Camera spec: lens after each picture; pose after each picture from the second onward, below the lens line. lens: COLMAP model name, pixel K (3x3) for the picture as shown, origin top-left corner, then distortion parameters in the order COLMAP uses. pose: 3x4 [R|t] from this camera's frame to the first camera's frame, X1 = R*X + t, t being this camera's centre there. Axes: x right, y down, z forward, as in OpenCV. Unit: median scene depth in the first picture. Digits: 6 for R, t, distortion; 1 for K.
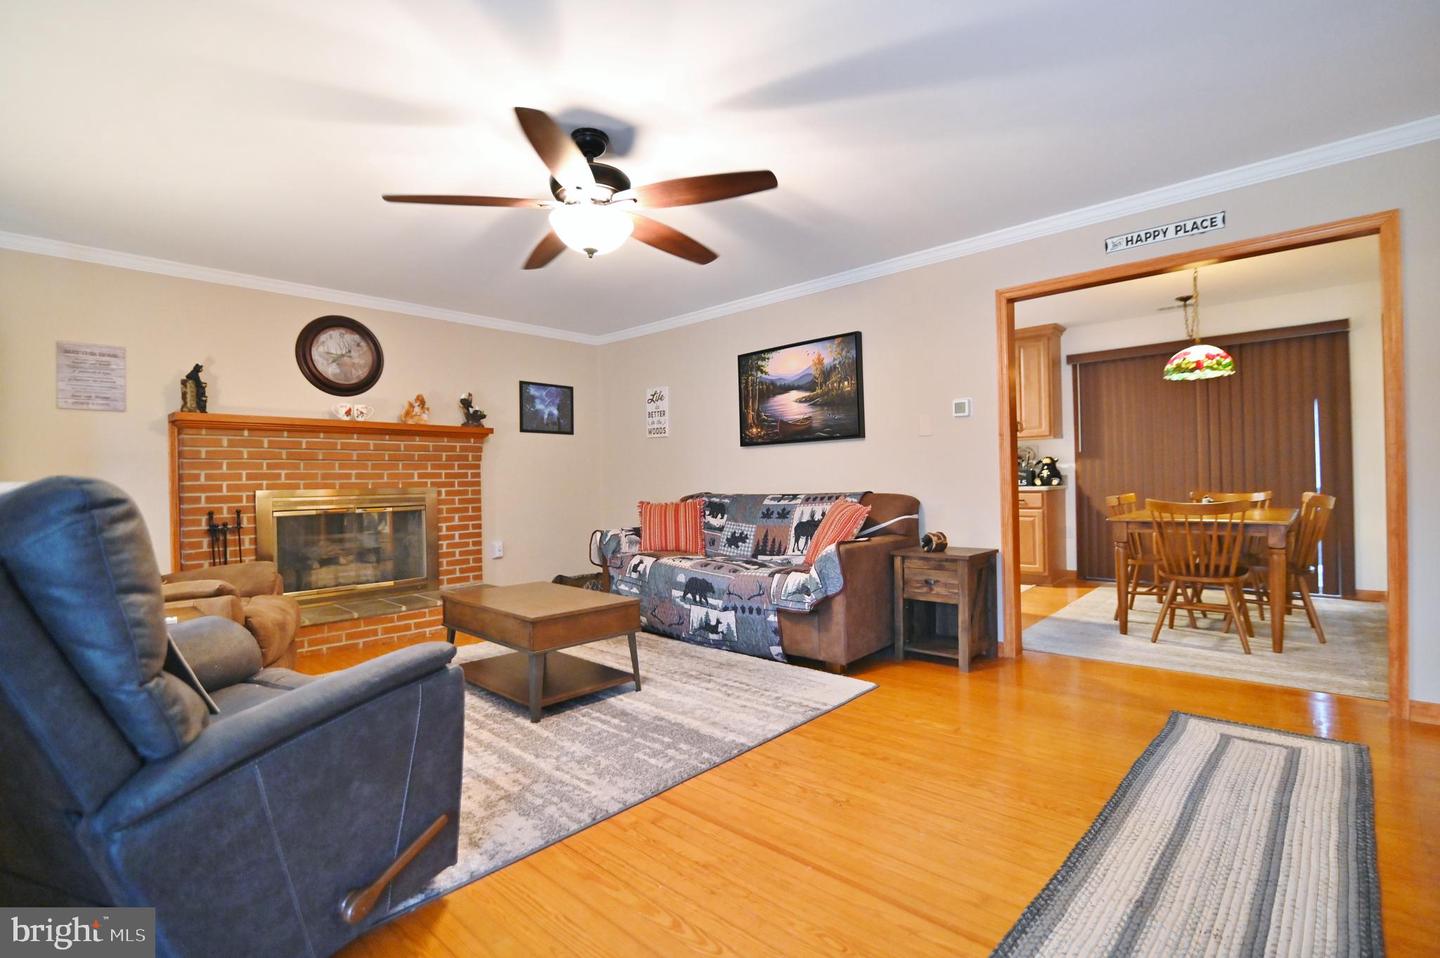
lens RADIAL K [[657.6, 0, 716.3], [0, 657.6, 482.0], [0, 0, 1]] dist [-0.018957, 0.000571]
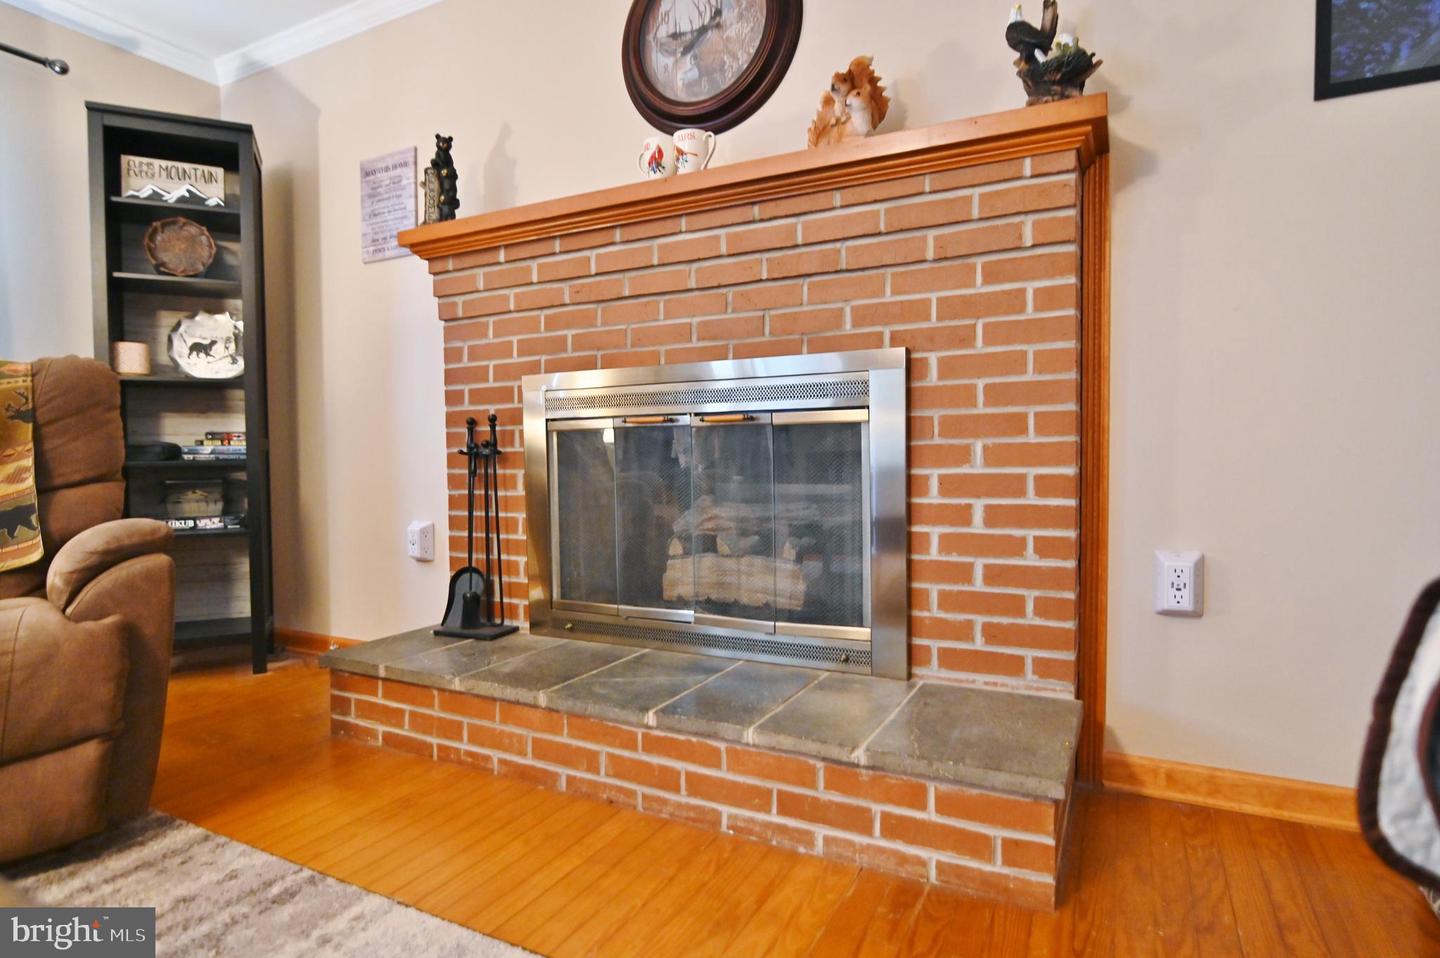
lens RADIAL K [[773.6, 0, 716.4], [0, 773.6, 488.0], [0, 0, 1]] dist [-0.000824, -0.000427]
pose [[0.277477, 0.053566, -0.959238, -0.098721], [0.001679, 0.998416, 0.056239, 0.052224], [0.960731, -0.017216, 0.276948, 0.804939]]
